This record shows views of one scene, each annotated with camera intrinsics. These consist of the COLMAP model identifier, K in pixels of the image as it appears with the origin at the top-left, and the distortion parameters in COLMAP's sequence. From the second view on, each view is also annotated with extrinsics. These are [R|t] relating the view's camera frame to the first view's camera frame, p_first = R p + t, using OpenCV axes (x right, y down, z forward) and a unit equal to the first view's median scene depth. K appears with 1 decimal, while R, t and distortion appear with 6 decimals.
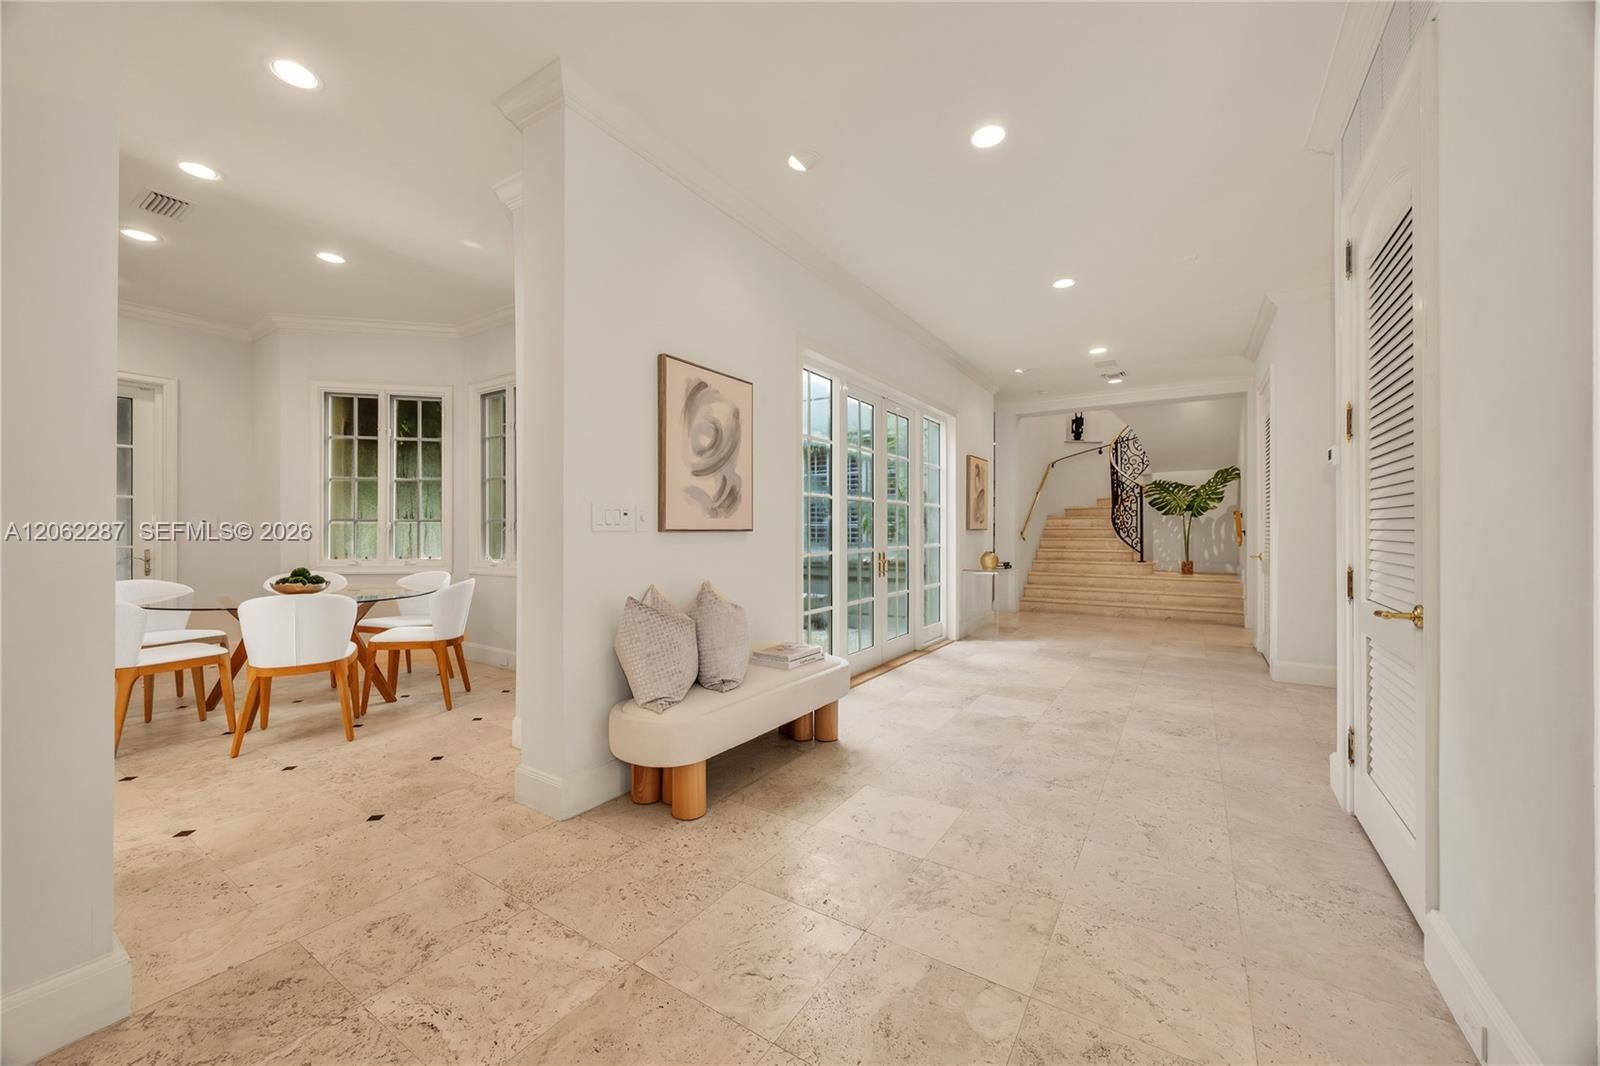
lens RADIAL K [[597.9, 0, 800.7], [0, 597.9, 533.3], [0, 0, 1]] dist [-0.003474, -0.000317]
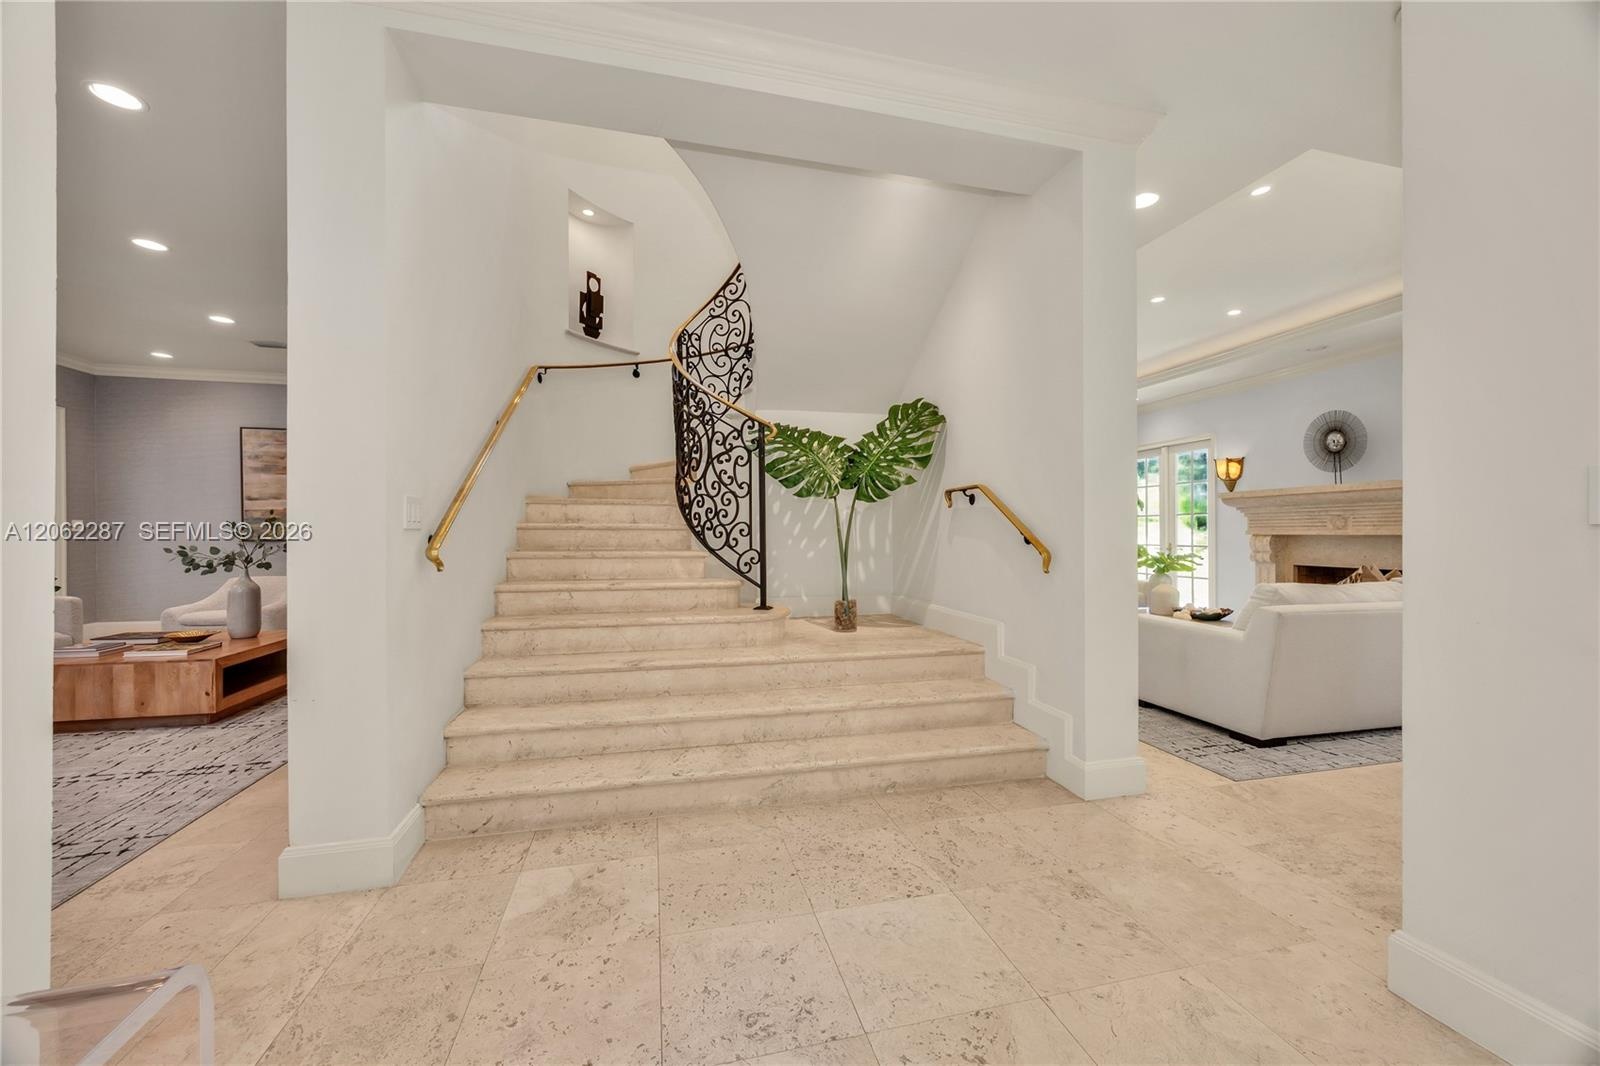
lens RADIAL K [[597.9, 0, 798.2], [0, 597.9, 536.8], [0, 0, 1]] dist [-0.003474, -0.000317]
pose [[0.680782, -0.003239, 0.732479, 0.222044], [0.002913, 0.999994, 0.001715, -0.001707], [-0.732480, 0.000966, 0.680788, 0.542563]]
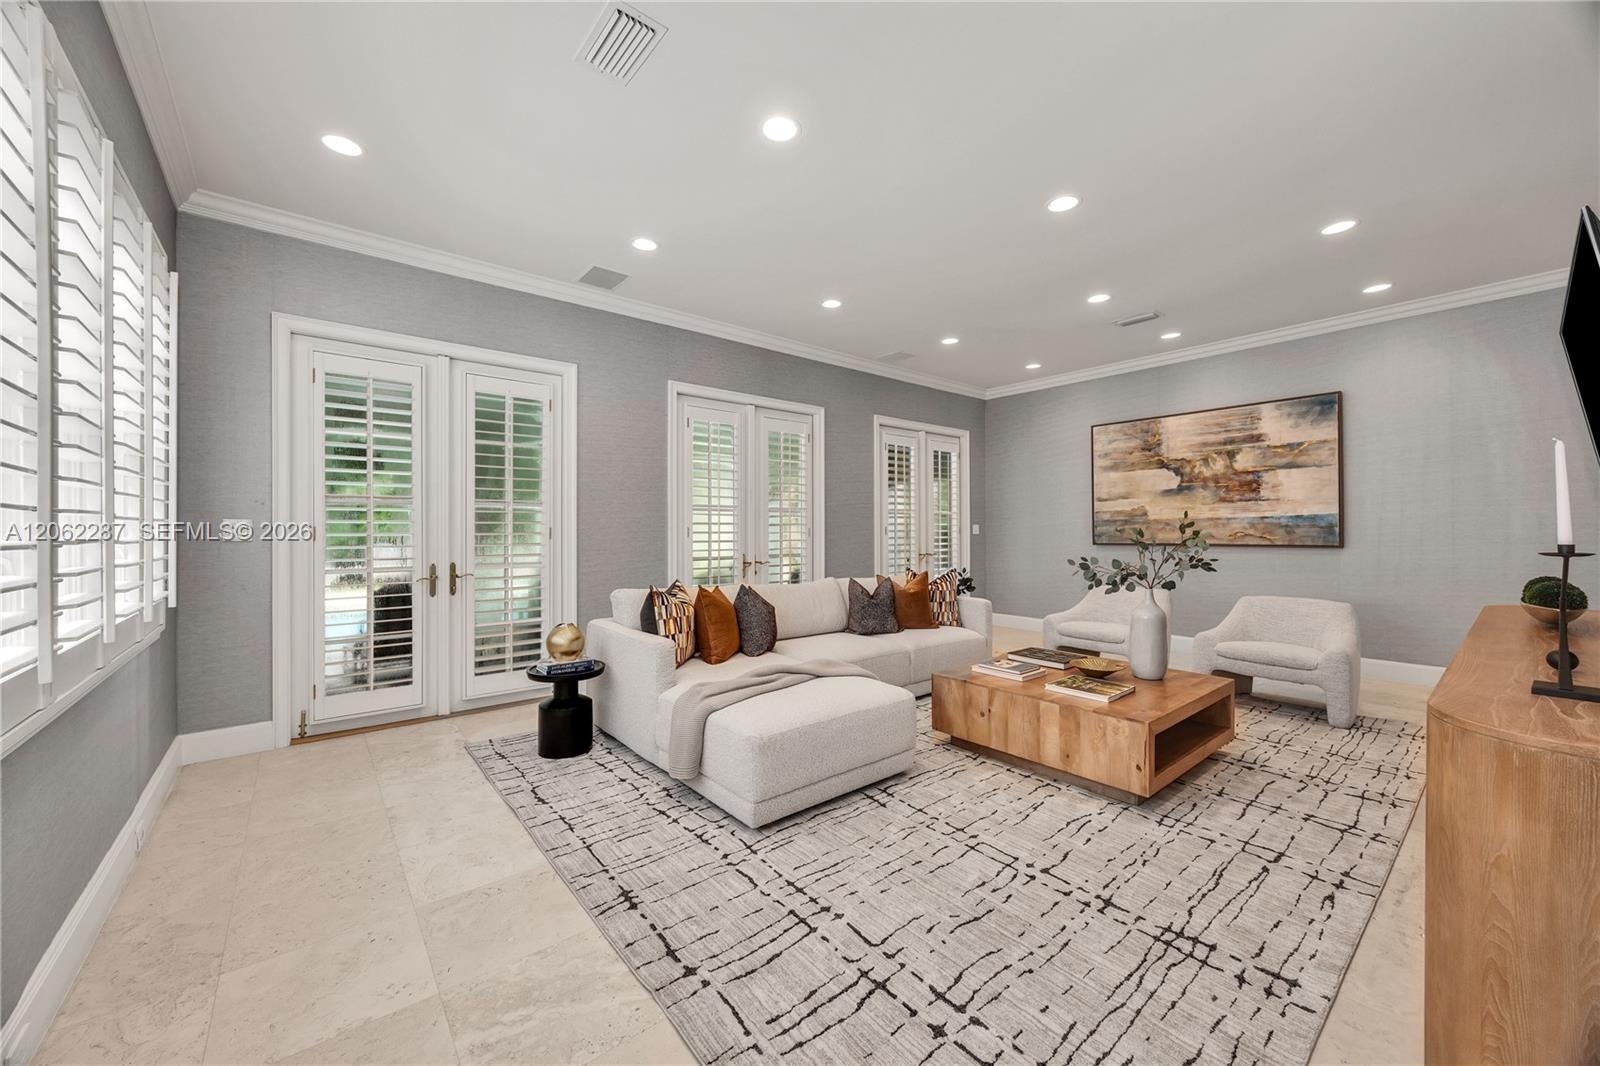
lens RADIAL K [[597.9, 0, 799.0], [0, 597.9, 528.8], [0, 0, 1]] dist [-0.003474, -0.000317]
pose [[0.952919, -0.001315, -0.303221, 0.190890], [-0.000847, 0.999975, -0.006999, -0.007877], [0.303223, 0.006927, 0.952895, 0.698792]]
